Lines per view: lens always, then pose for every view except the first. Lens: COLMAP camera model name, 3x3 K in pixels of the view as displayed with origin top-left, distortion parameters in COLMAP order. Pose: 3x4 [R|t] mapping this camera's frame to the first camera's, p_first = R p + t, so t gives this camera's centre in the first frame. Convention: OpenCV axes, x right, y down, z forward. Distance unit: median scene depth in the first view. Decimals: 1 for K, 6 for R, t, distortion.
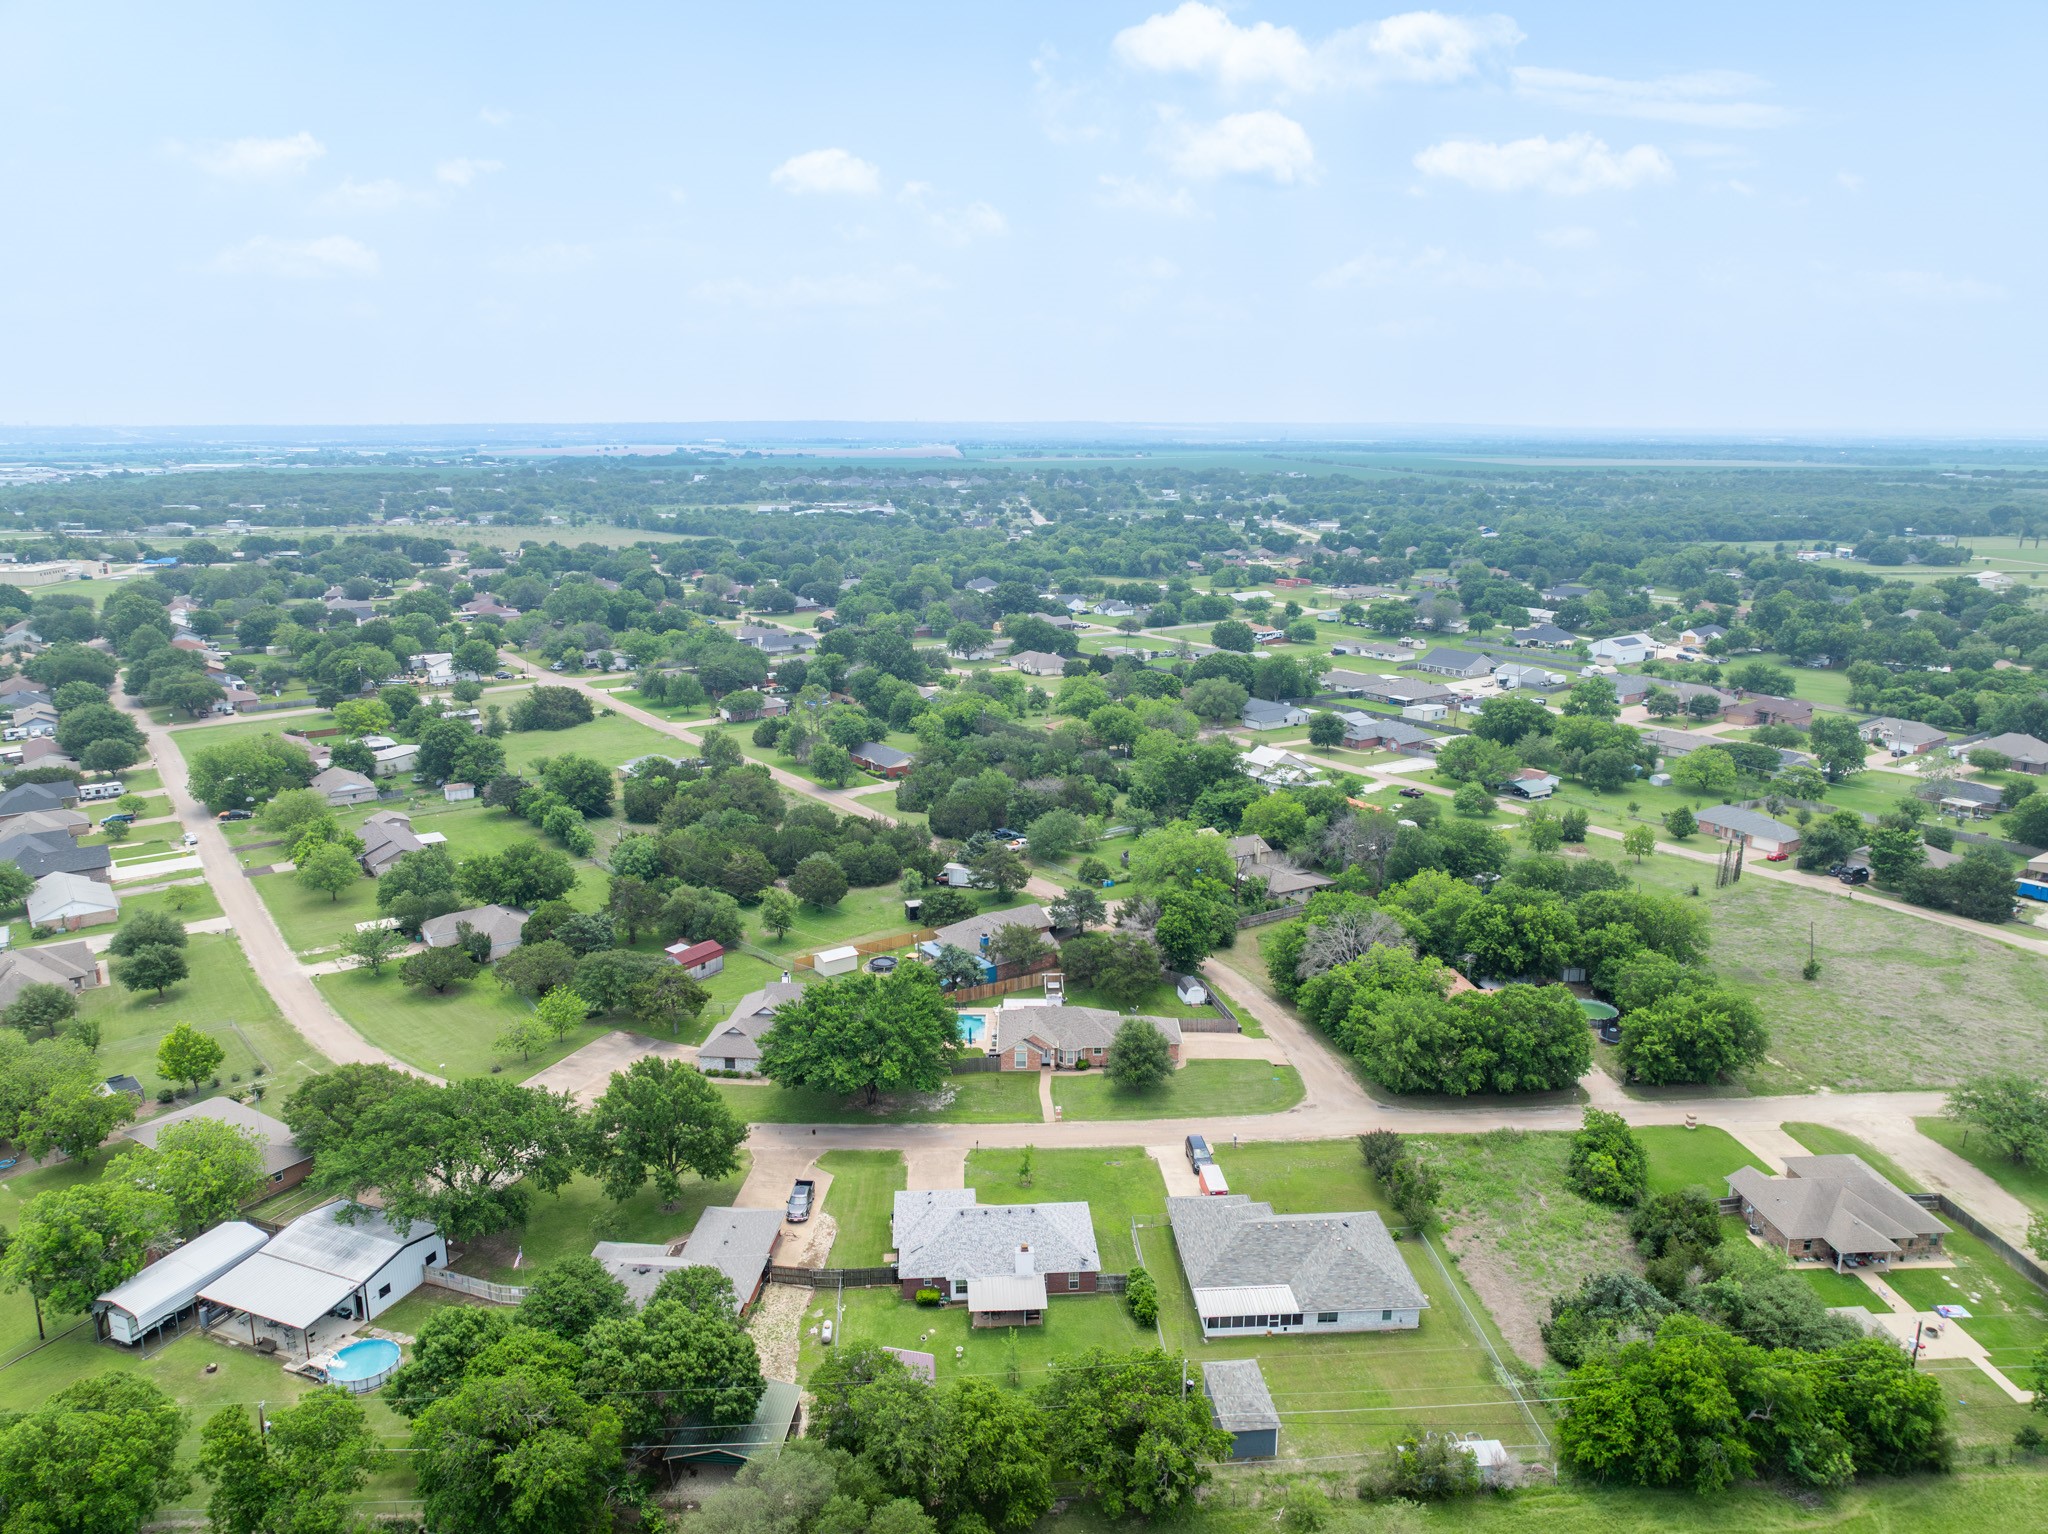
lens RADIAL K [[1434.5, 0, 1024.2], [0, 1434.5, 755.7], [0, 0, 1]] dist [-0.030470, 0.015093]
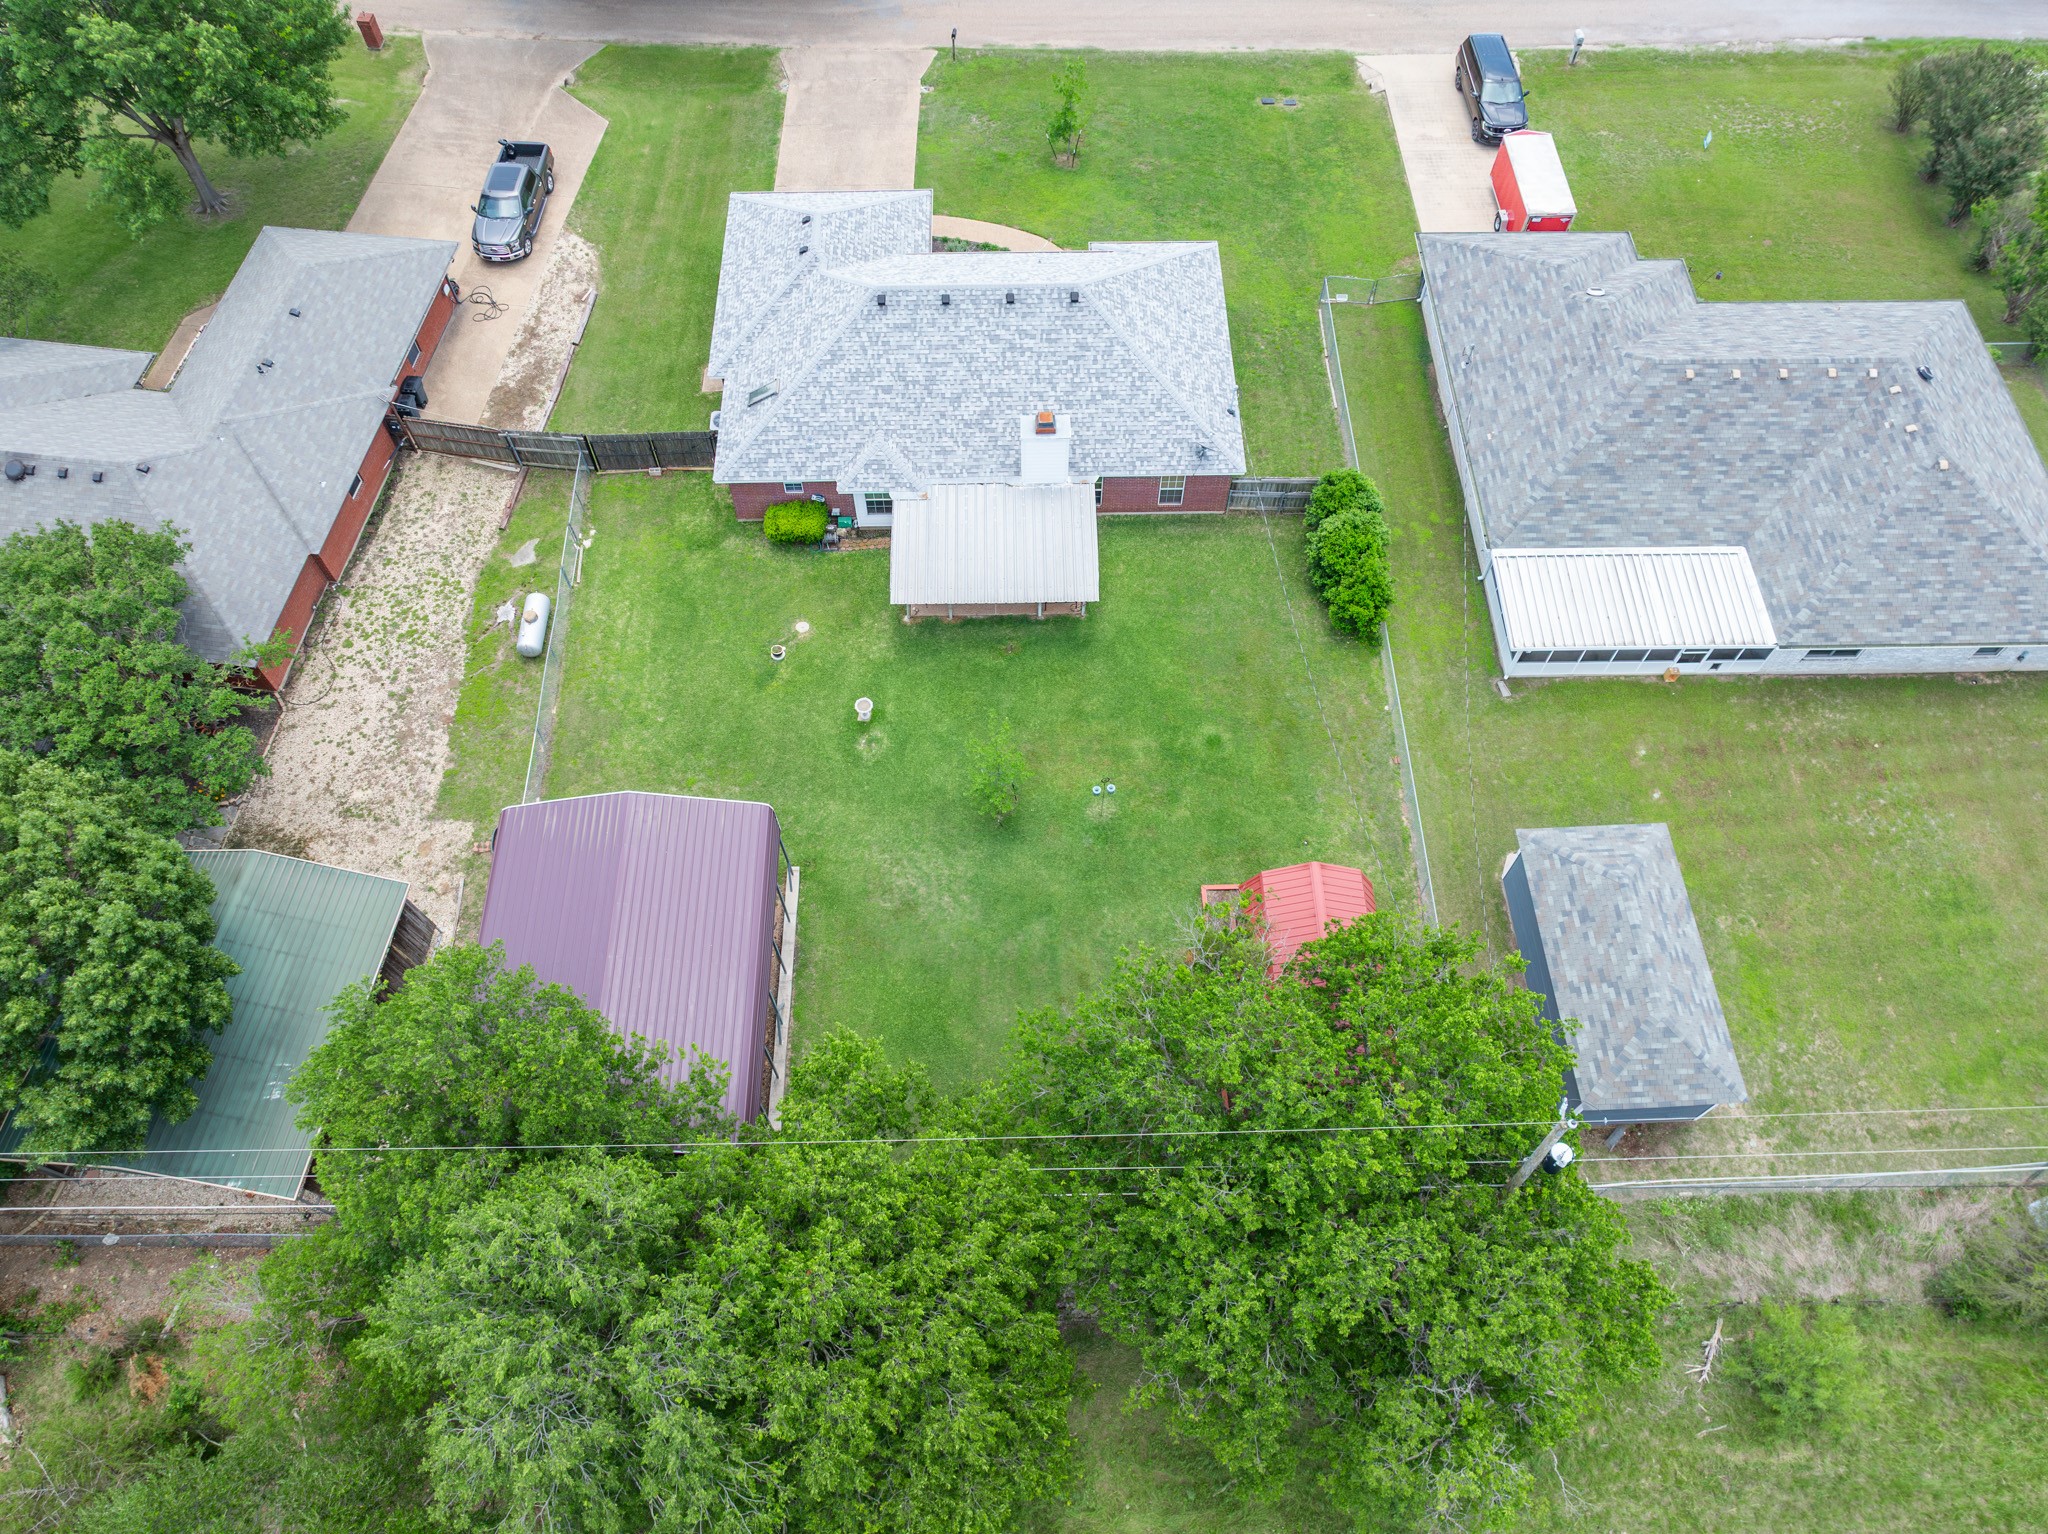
lens RADIAL K [[1434.5, 0, 1024.2], [0, 1434.5, 755.7], [0, 0, 1]] dist [-0.030470, 0.015093]
pose [[0.998943, 0.039595, -0.023367, 0.006684], [-0.010031, 0.683693, 0.729701, 0.133351], [0.044868, -0.728695, 0.683367, 0.677004]]
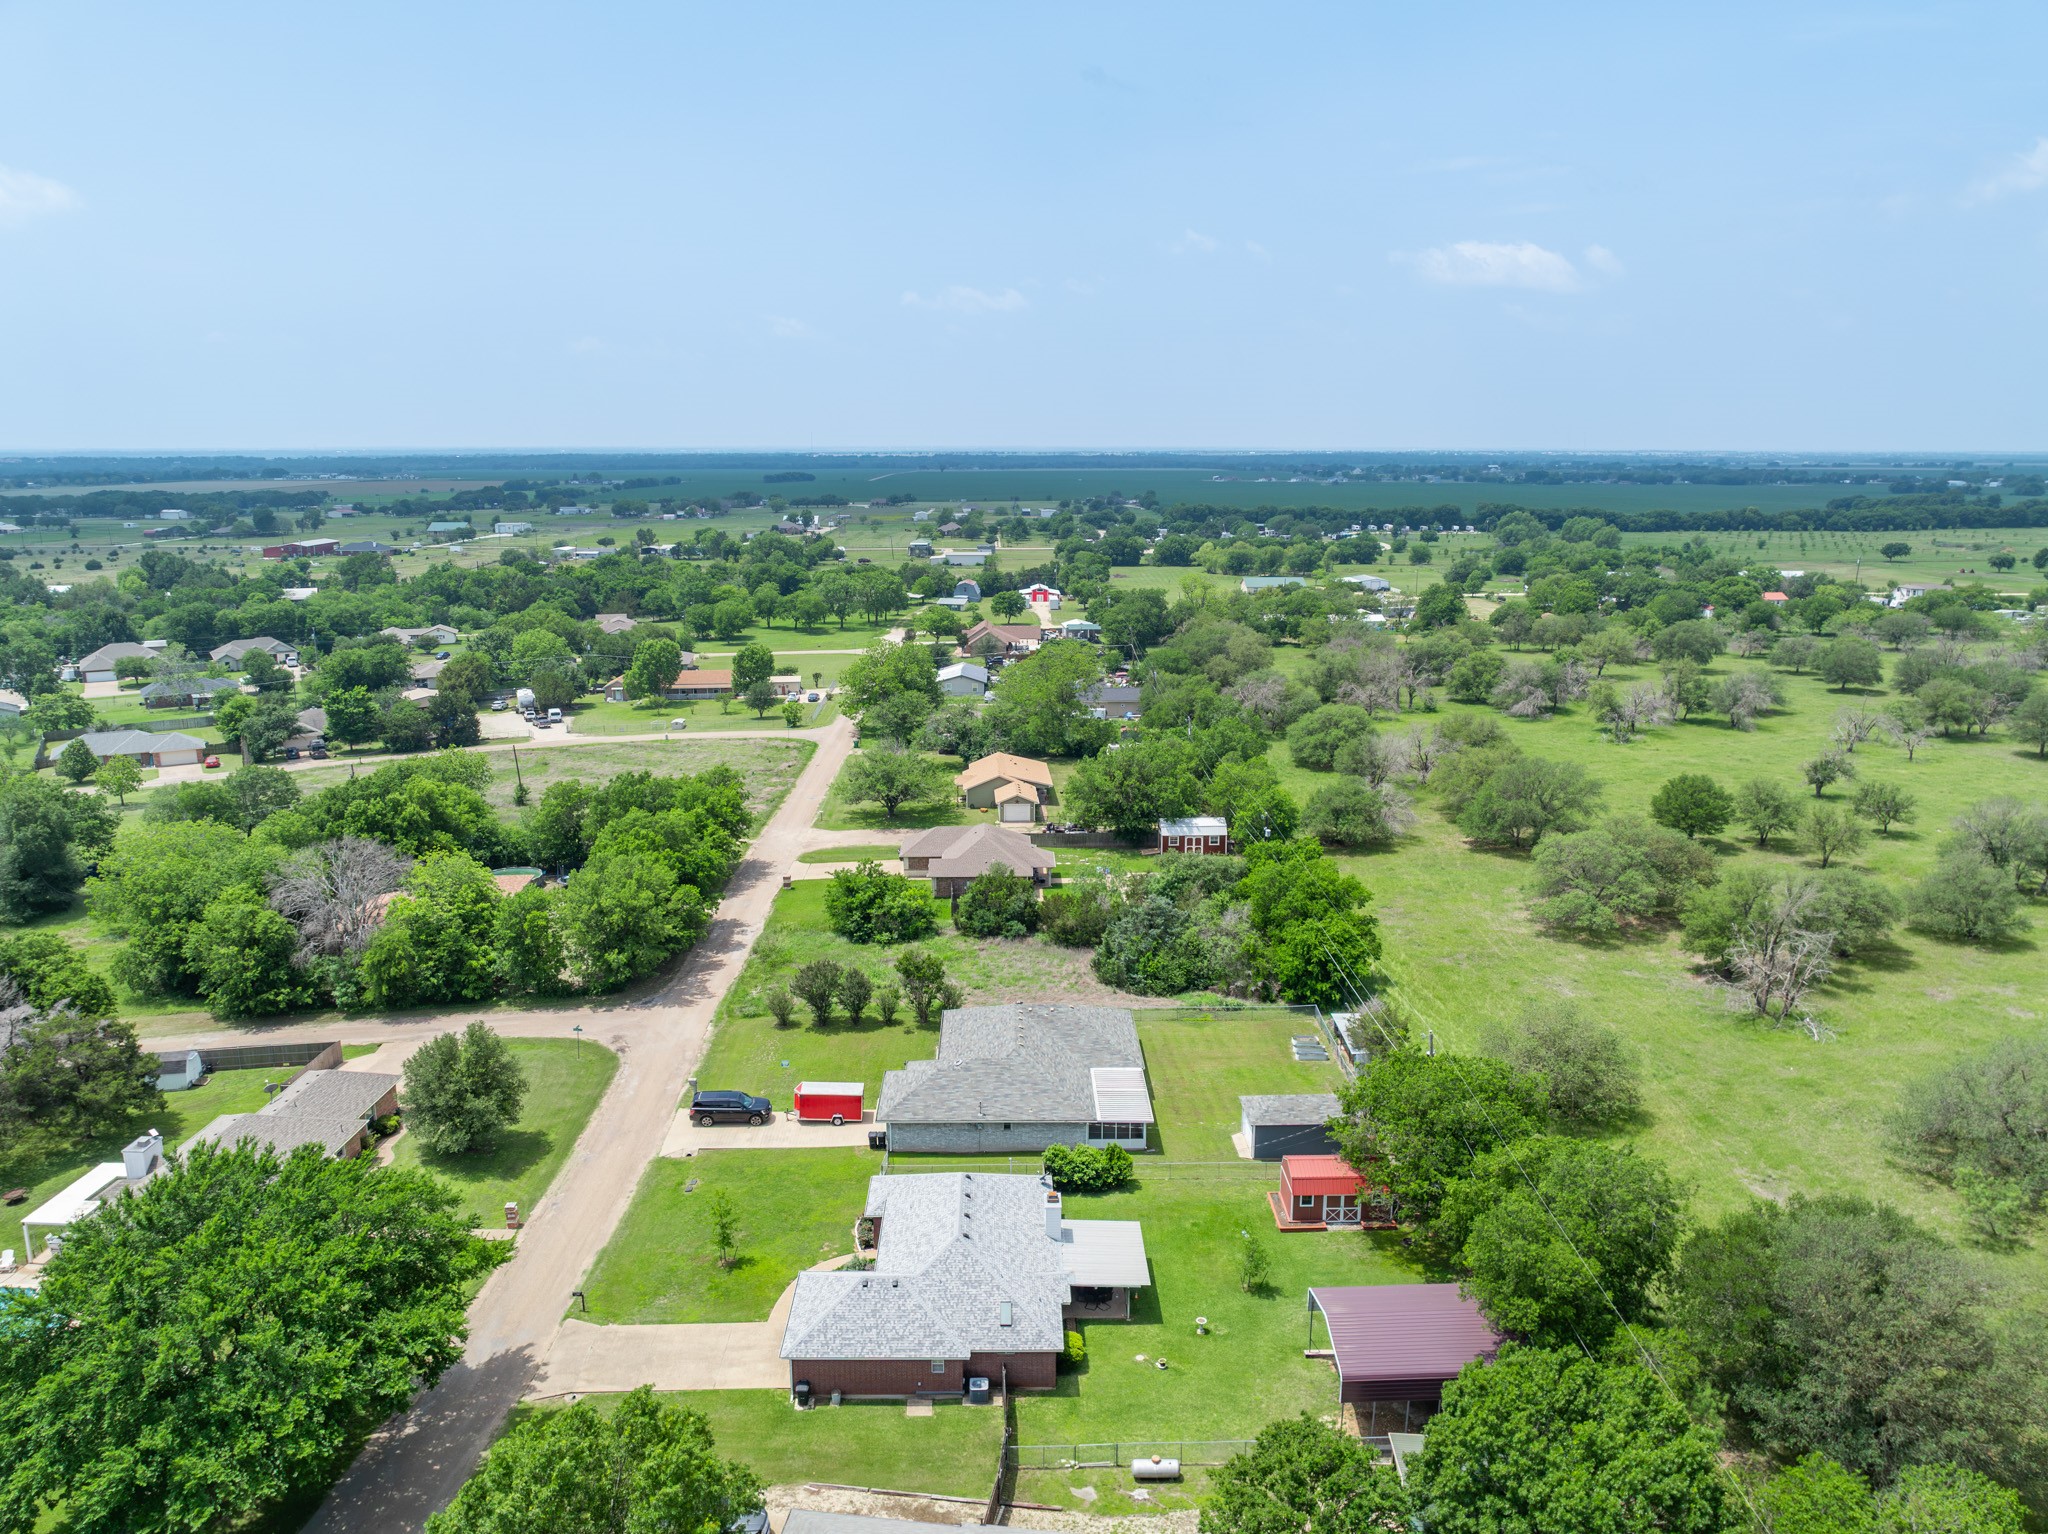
lens RADIAL K [[1433.5, 0, 1032.6], [0, 1433.5, 781.2], [0, 0, 1]] dist [-0.018252, -0.001025]
pose [[0.046523, -0.228415, 0.972452, -0.588706], [0.223777, 0.951147, 0.212705, 0.019441], [-0.973529, 0.207717, 0.095364, 0.892493]]
